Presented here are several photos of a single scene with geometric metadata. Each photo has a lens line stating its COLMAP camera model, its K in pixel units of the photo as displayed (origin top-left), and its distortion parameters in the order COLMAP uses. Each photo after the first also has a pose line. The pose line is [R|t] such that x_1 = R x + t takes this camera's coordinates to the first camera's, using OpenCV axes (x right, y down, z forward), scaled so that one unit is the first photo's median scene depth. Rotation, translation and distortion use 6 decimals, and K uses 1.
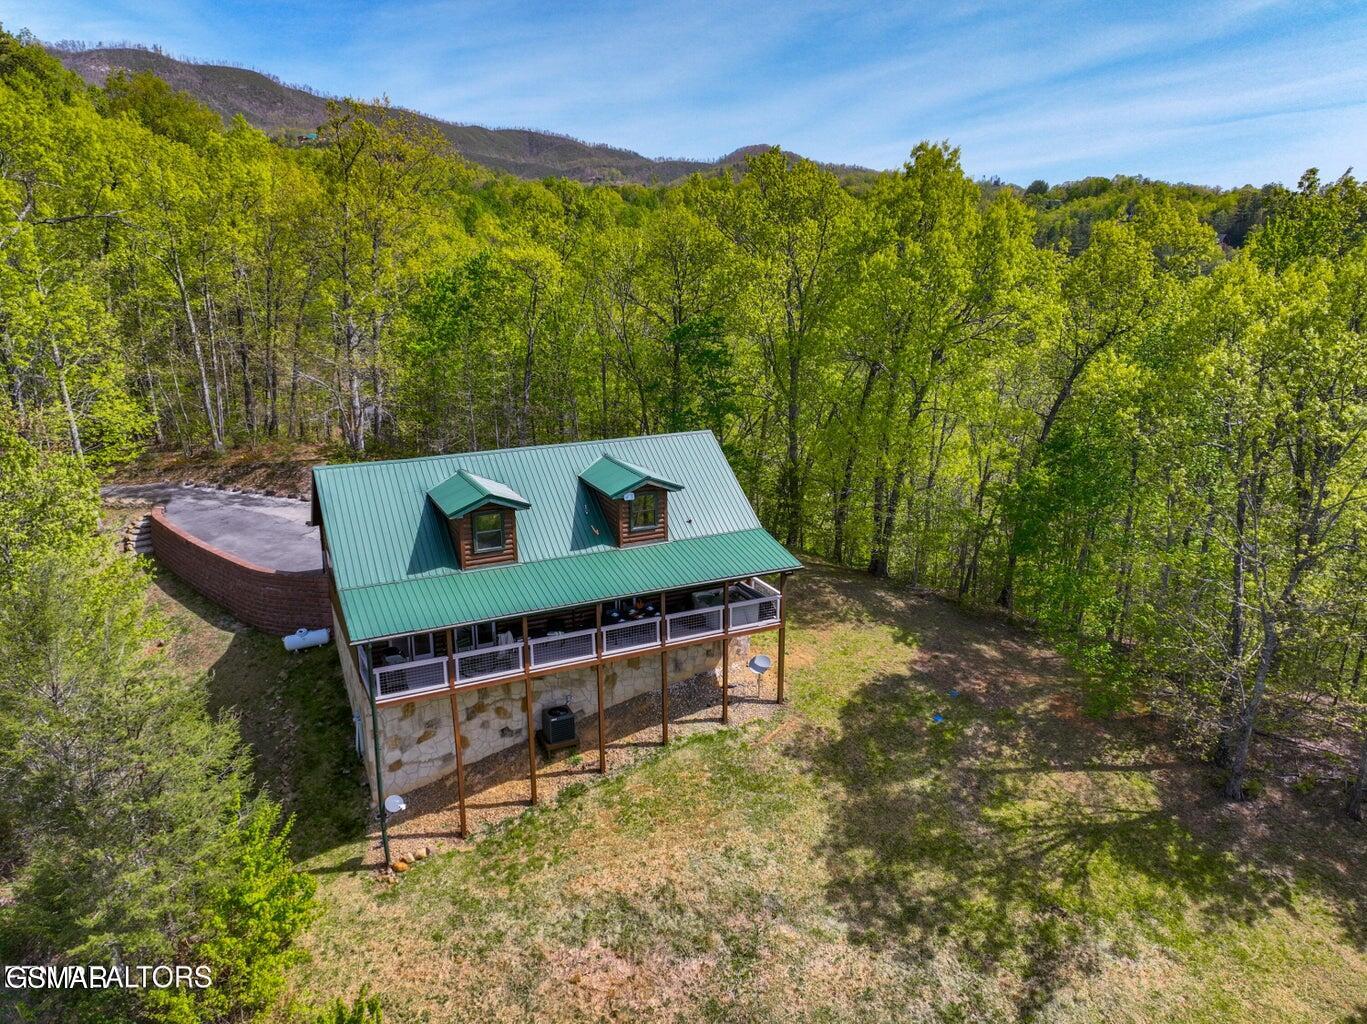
lens RADIAL K [[841.8, 0, 731.3], [0, 841.8, 511.8], [0, 0, 1]] dist [0.001181, 0.000435]
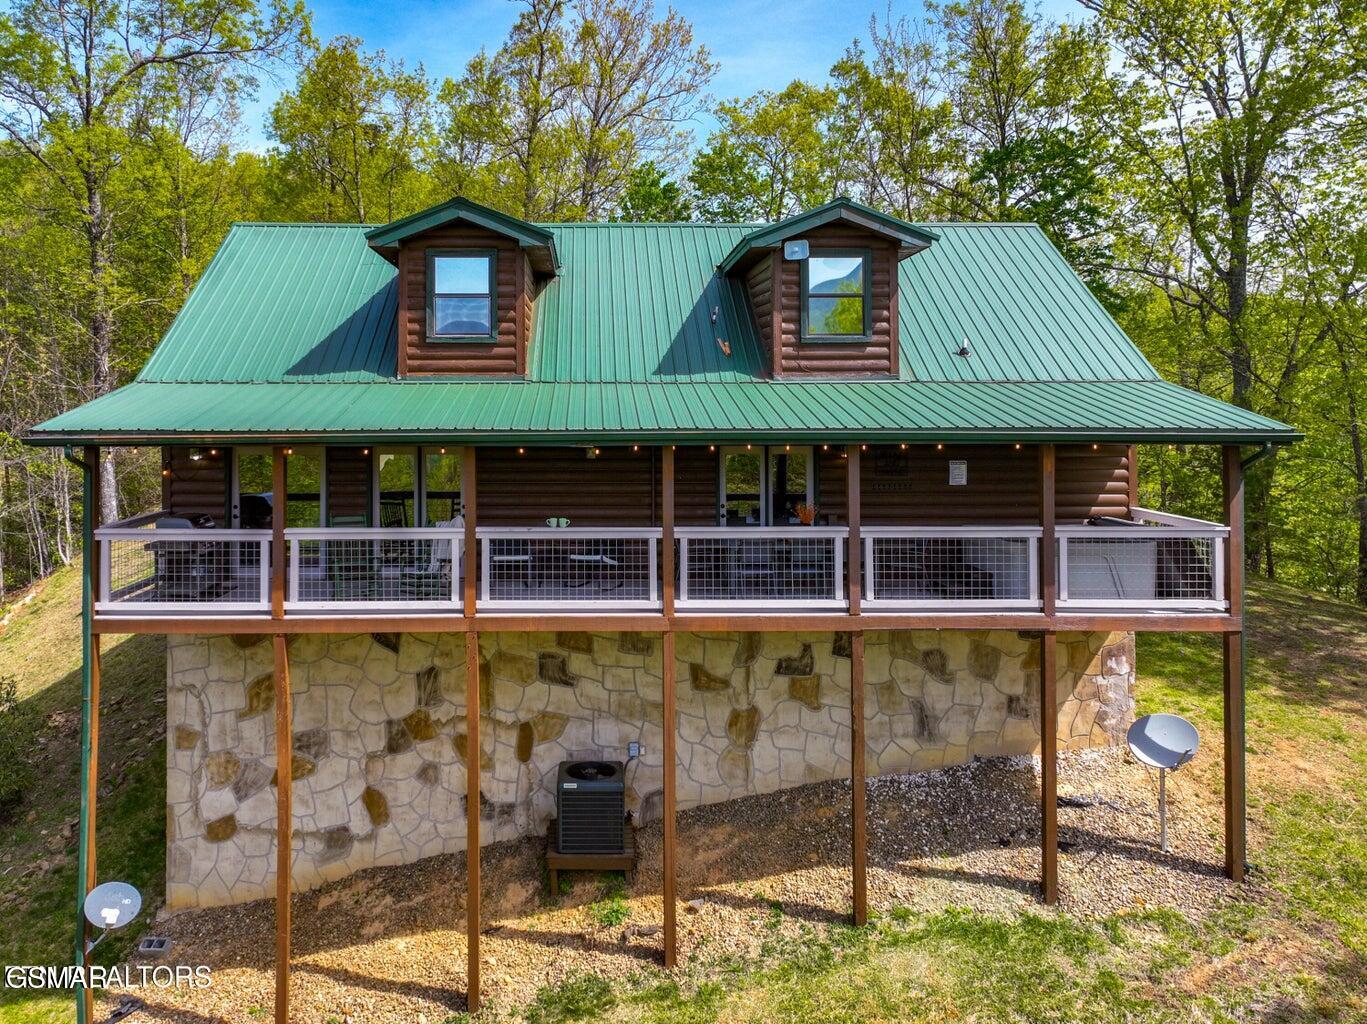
lens RADIAL K [[841.8, 0, 731.3], [0, 841.8, 511.8], [0, 0, 1]] dist [0.001181, 0.000435]
pose [[0.896818, -0.015039, -0.442144, 0.030752], [-0.103642, 0.964467, -0.243026, 0.203381], [0.430088, 0.263775, 0.863393, 0.635492]]
